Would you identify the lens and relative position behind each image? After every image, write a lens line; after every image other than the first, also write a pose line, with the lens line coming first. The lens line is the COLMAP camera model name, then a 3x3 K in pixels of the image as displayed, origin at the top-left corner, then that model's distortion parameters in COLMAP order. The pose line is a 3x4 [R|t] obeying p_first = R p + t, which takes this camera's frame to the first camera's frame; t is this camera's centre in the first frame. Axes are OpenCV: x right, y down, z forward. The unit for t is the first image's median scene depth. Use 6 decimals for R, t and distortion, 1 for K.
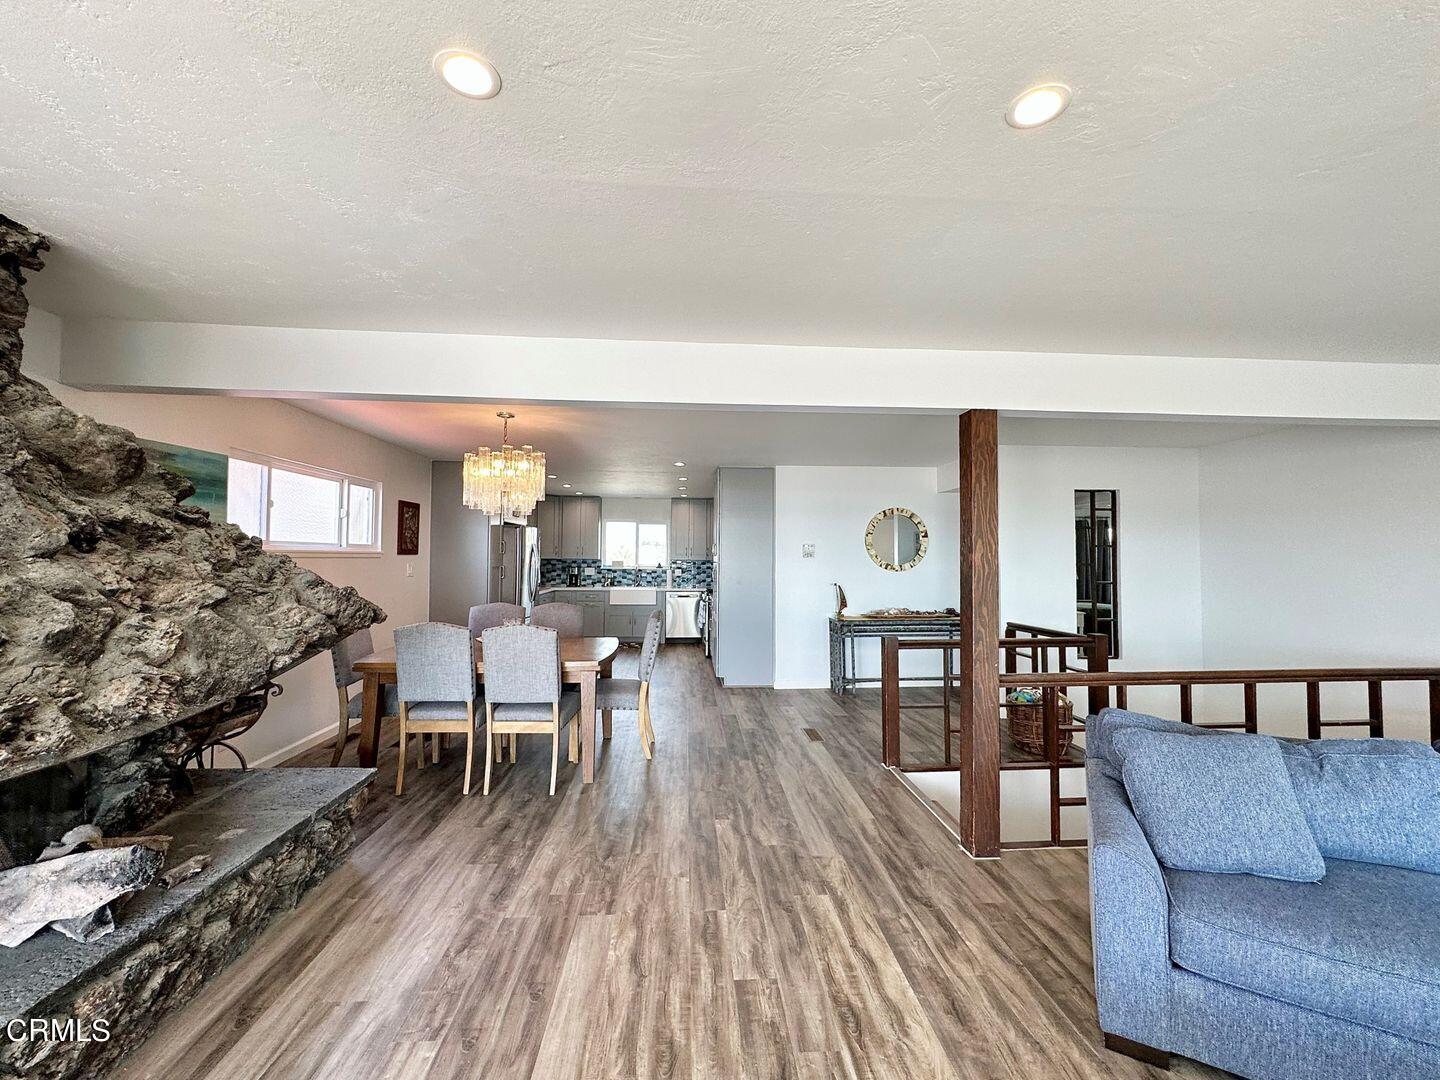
lens RADIAL K [[598.6, 0, 715.7], [0, 598.6, 534.0], [0, 0, 1]] dist [-0.002736, 0.001289]
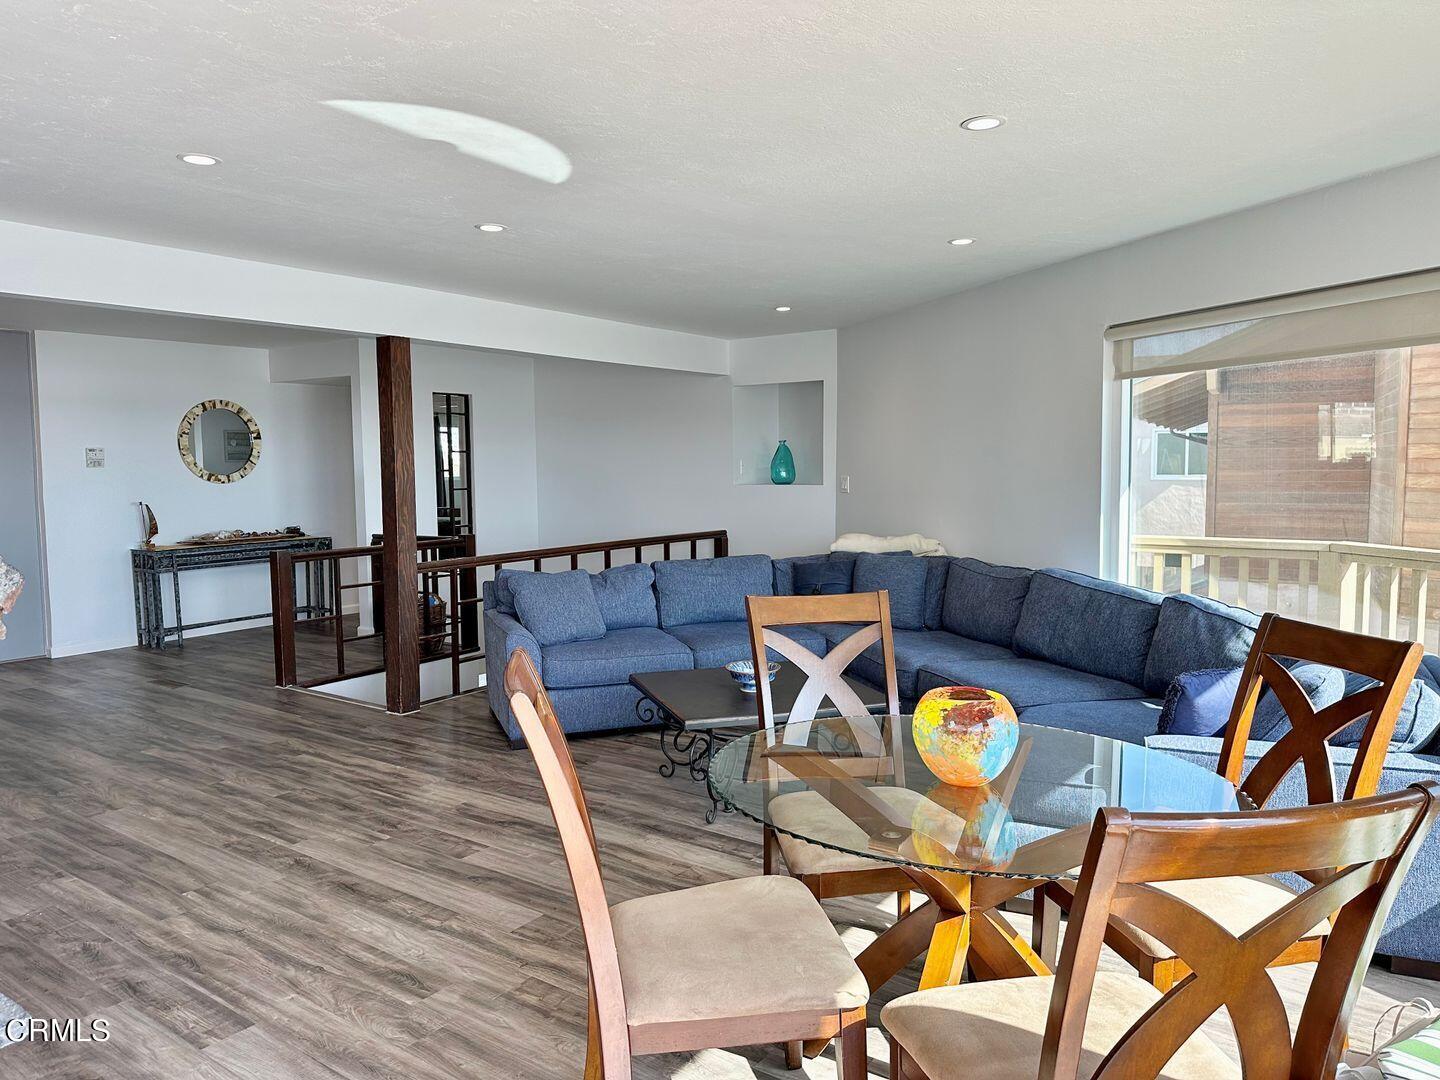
lens RADIAL K [[1081.6, 0, 760.9], [0, 1081.6, 549.1], [0, 0, 1]] dist [0.014718, -0.032114]
pose [[0.616919, -0.074971, 0.783448, -0.716714], [-0.020459, 0.993588, 0.111191, -0.043560], [-0.786761, -0.084624, 0.611429, -0.781383]]
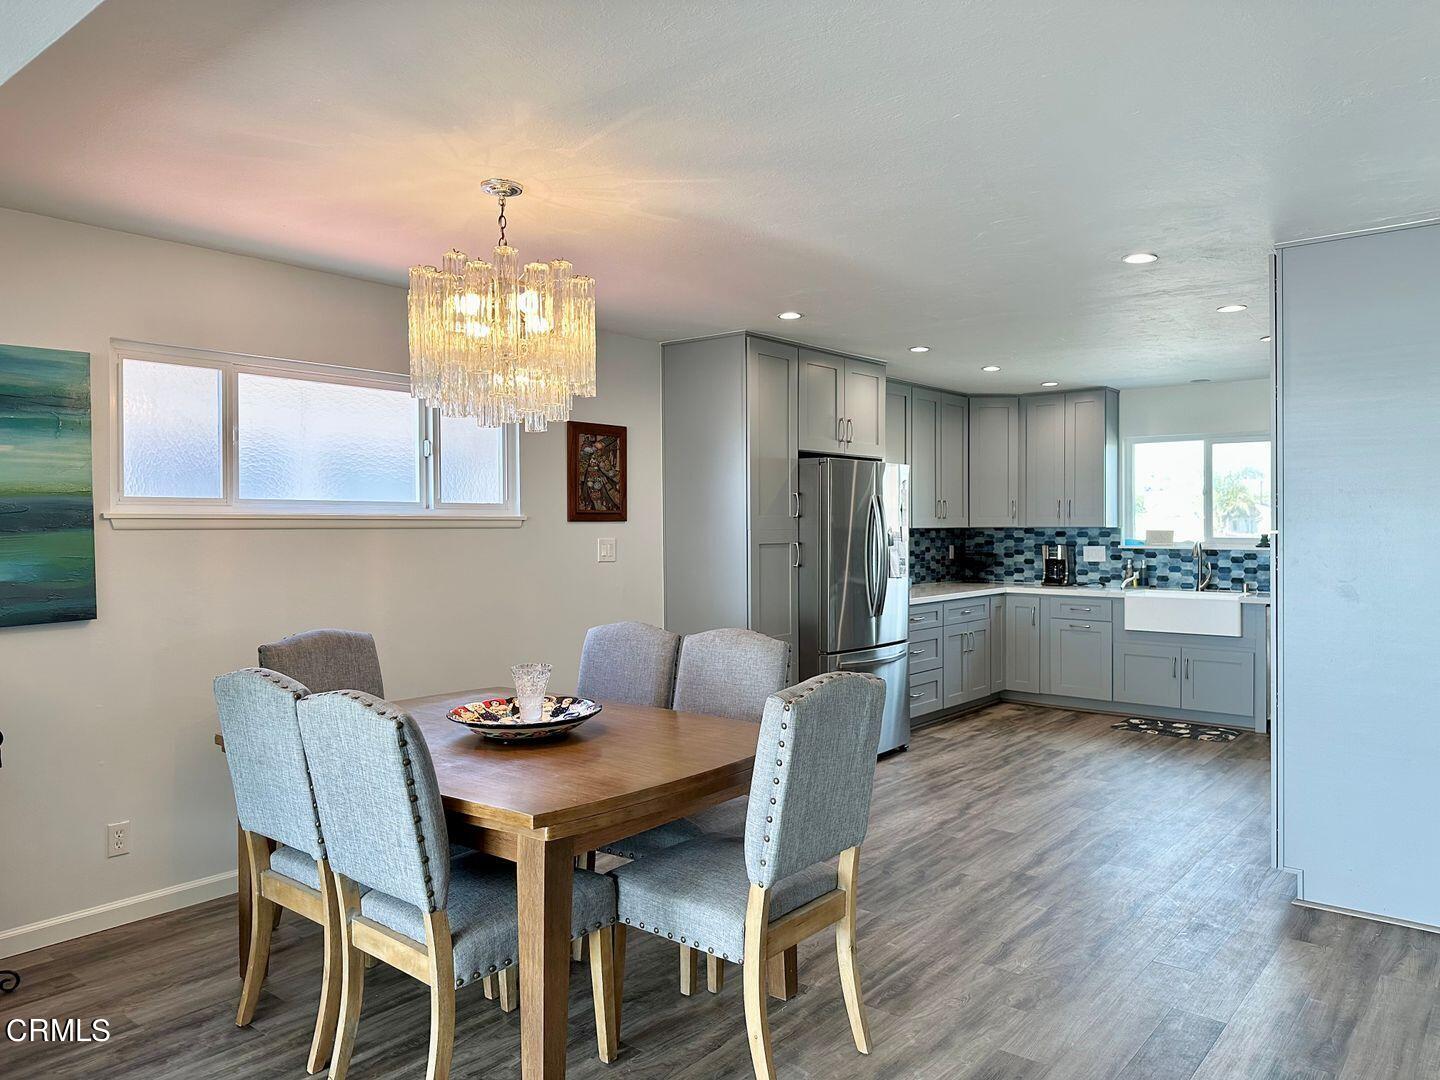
lens RADIAL K [[1012.7, 0, 708.3], [0, 1012.7, 540.1], [0, 0, 1]] dist [0.079635, -0.087165]
pose [[0.743296, -0.003253, -0.668955, 0.286315], [0.037247, 0.998638, 0.036530, 0.035265], [0.667925, -0.052069, 0.742405, 0.646752]]
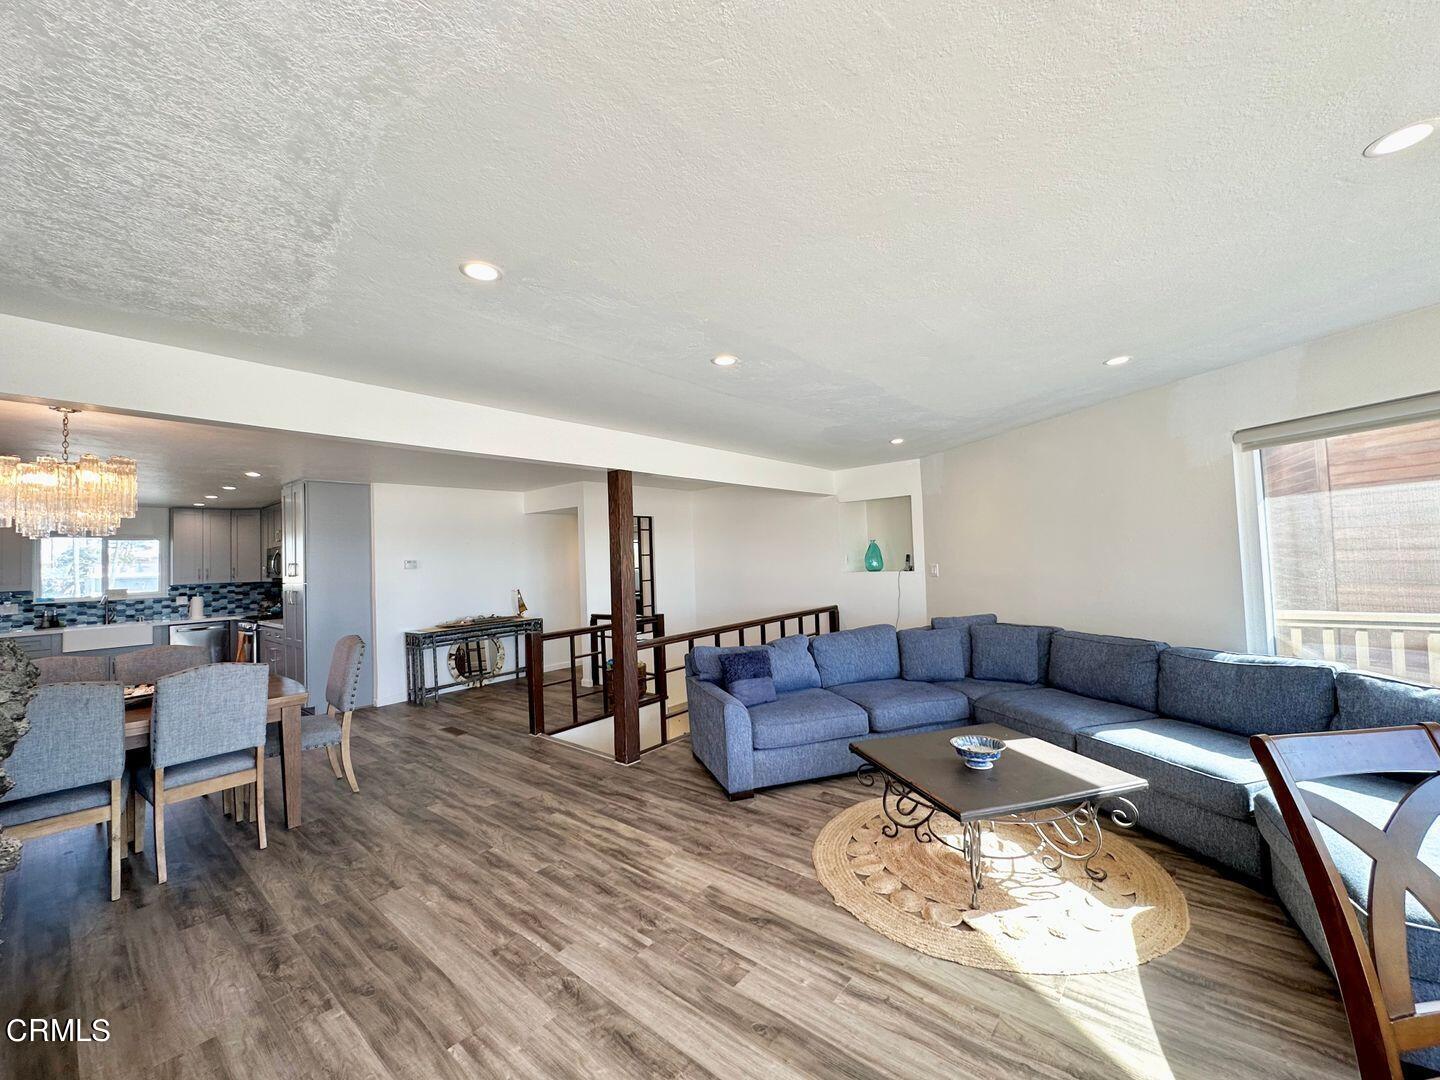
lens RADIAL K [[598.6, 0, 724.4], [0, 598.6, 544.2], [0, 0, 1]] dist [-0.002736, 0.001289]
pose [[0.683018, -0.016948, 0.730205, -0.445173], [0.012159, 0.999856, 0.011834, -0.031513], [-0.730300, 0.000796, 0.683126, -0.197992]]
